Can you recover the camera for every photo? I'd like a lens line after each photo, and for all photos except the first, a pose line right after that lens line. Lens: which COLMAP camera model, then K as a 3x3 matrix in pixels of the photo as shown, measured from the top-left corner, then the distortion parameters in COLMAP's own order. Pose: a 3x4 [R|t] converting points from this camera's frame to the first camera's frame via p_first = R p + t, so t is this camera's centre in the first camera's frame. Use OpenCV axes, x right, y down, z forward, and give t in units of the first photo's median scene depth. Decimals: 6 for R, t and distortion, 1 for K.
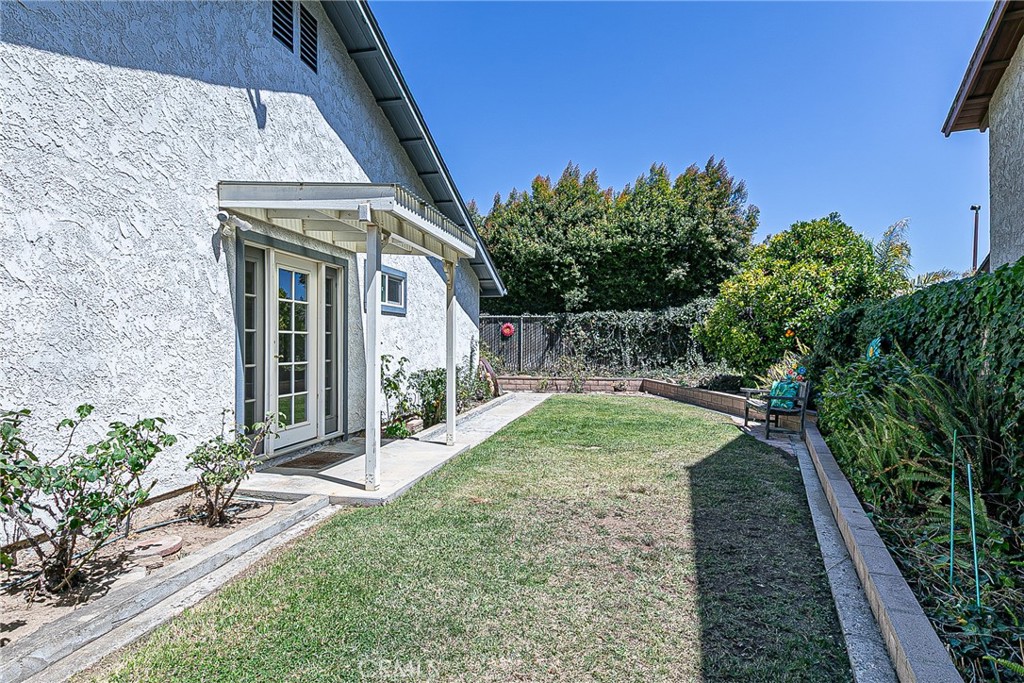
lens RADIAL K [[550.1, 0, 510.9], [0, 550.1, 341.7], [0, 0, 1]] dist [-0.004901, 0.003472]
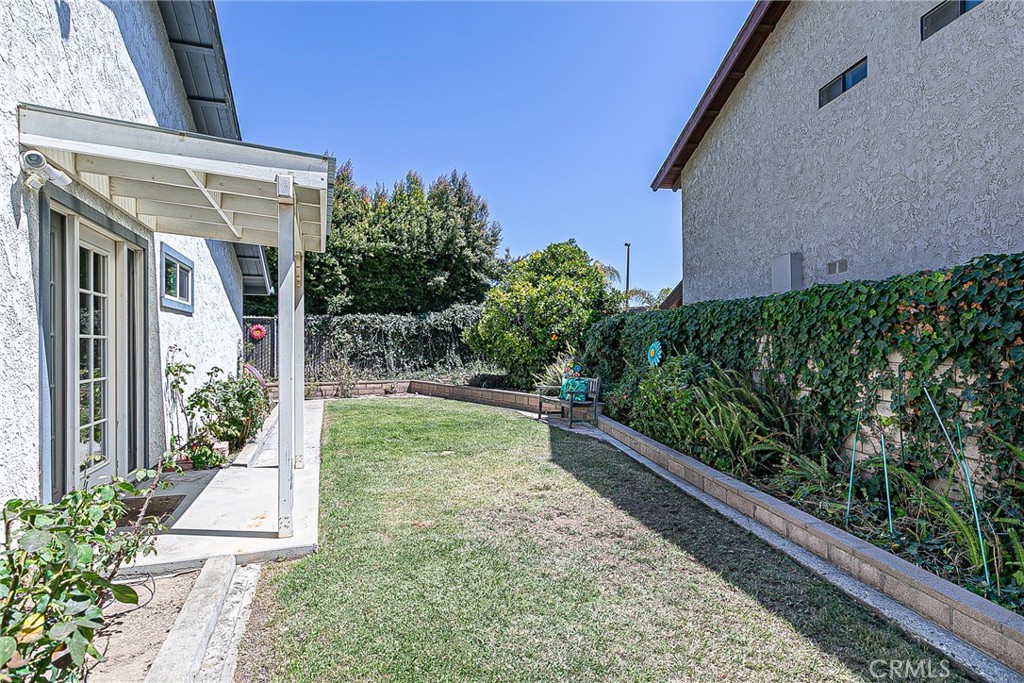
lens RADIAL K [[525.7, 0, 511.8], [0, 525.7, 341.9], [0, 0, 1]] dist [-0.001611, 0.000661]
pose [[0.855288, -0.002643, 0.518147, -0.189250], [0.004210, 0.999989, -0.001849, -0.004311], [-0.518136, 0.003763, 0.855290, 0.092884]]
